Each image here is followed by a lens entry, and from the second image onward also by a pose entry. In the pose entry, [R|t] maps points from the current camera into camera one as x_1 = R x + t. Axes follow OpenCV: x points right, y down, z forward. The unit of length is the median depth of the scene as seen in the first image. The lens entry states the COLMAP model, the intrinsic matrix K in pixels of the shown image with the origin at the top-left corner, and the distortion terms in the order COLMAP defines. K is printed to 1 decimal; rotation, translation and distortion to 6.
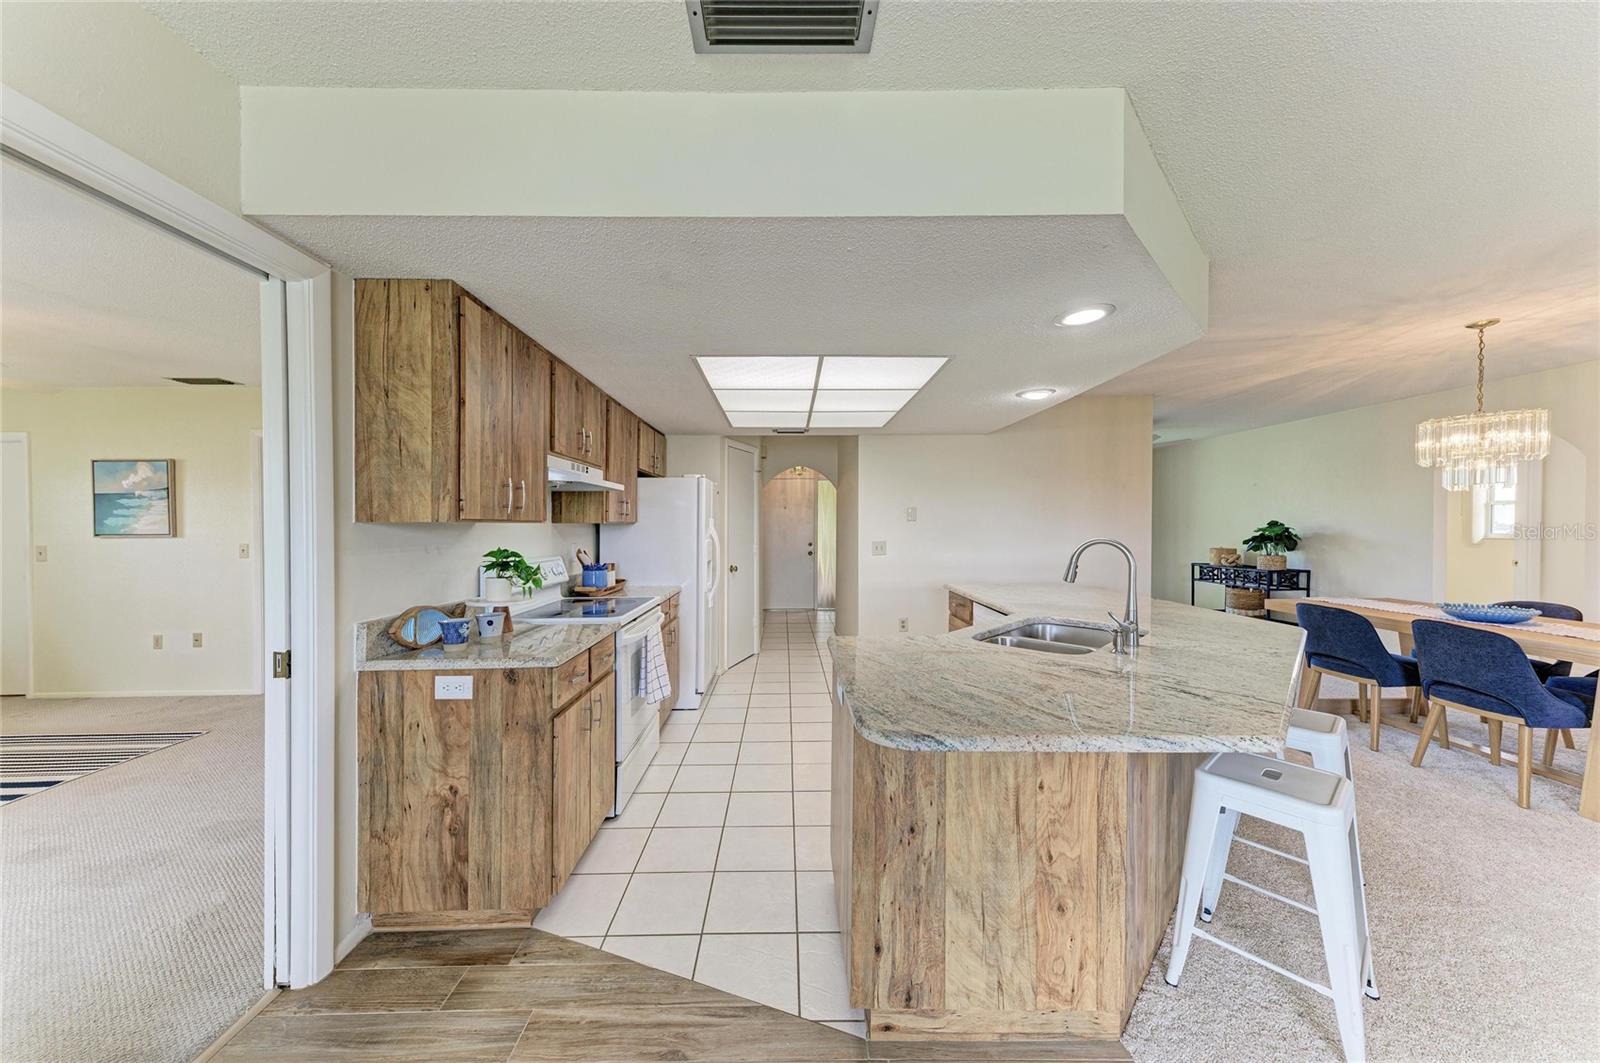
lens RADIAL K [[541.1, 0, 788.6], [0, 541.1, 530.5], [0, 0, 1]] dist [0.027653, -0.007826]
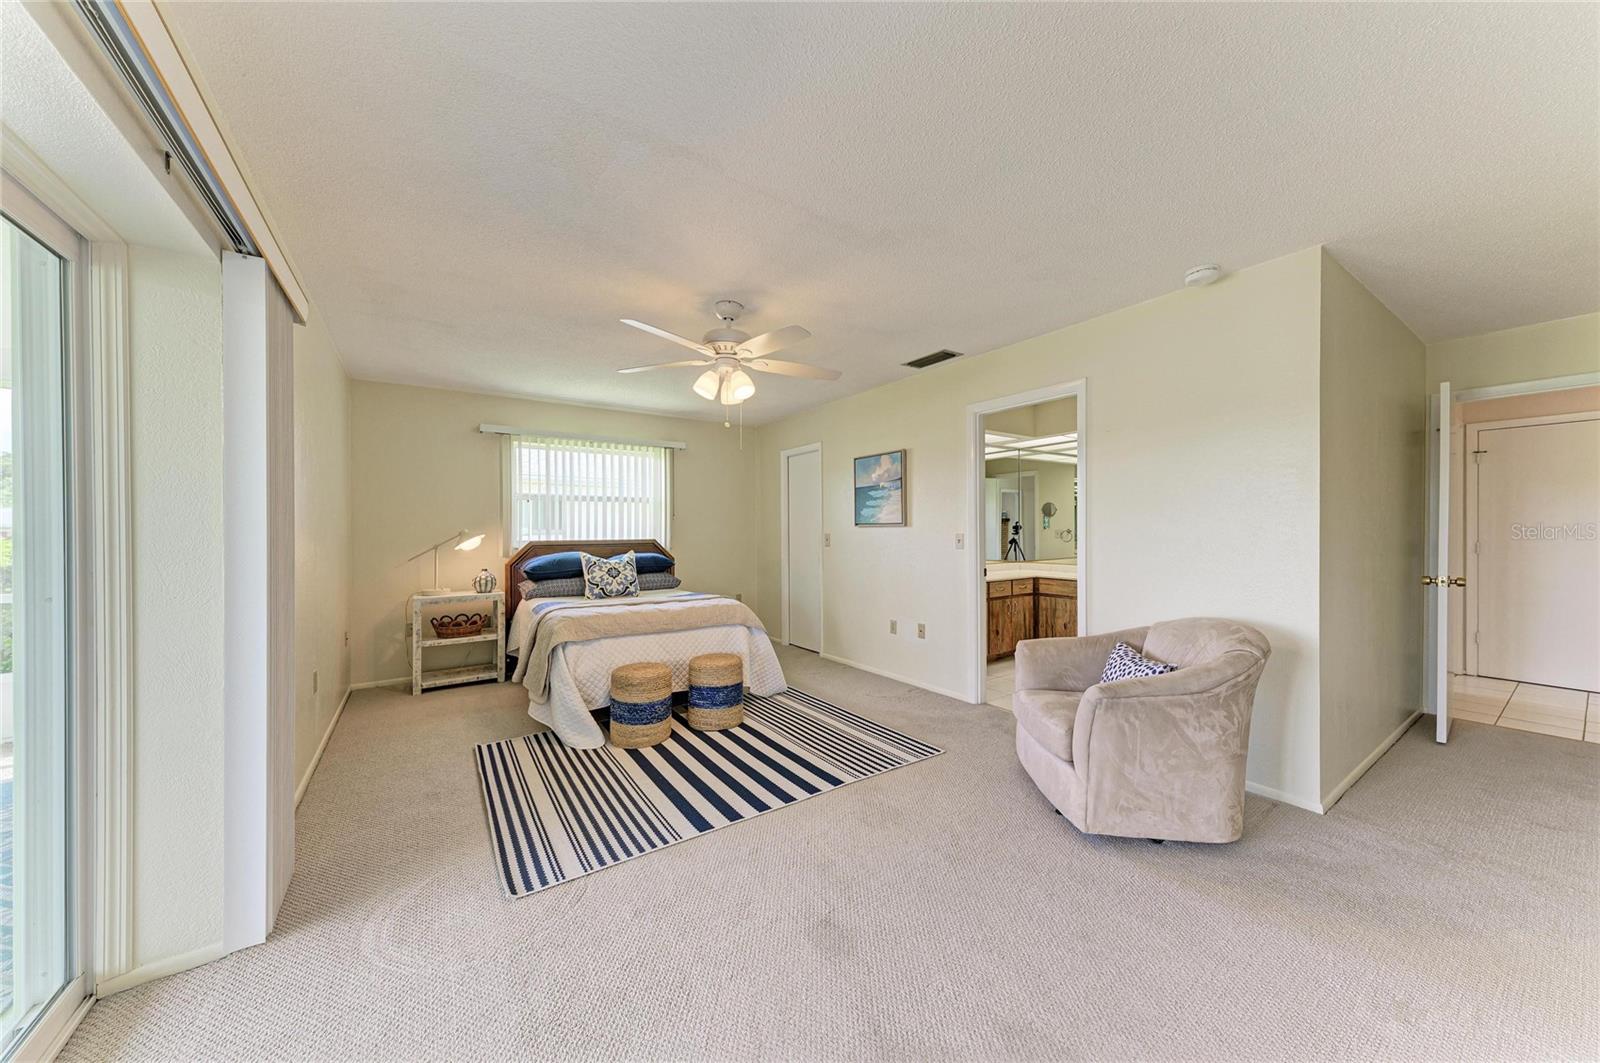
lens RADIAL K [[539.1, 0, 801.9], [0, 539.1, 534.9], [0, 0, 1]] dist [0.025551, -0.005694]
pose [[0.563632, 0.005782, -0.826006, -0.589164], [-0.007475, 0.999970, 0.001899, 0.041196], [0.825992, 0.005104, 0.563659, 0.421346]]
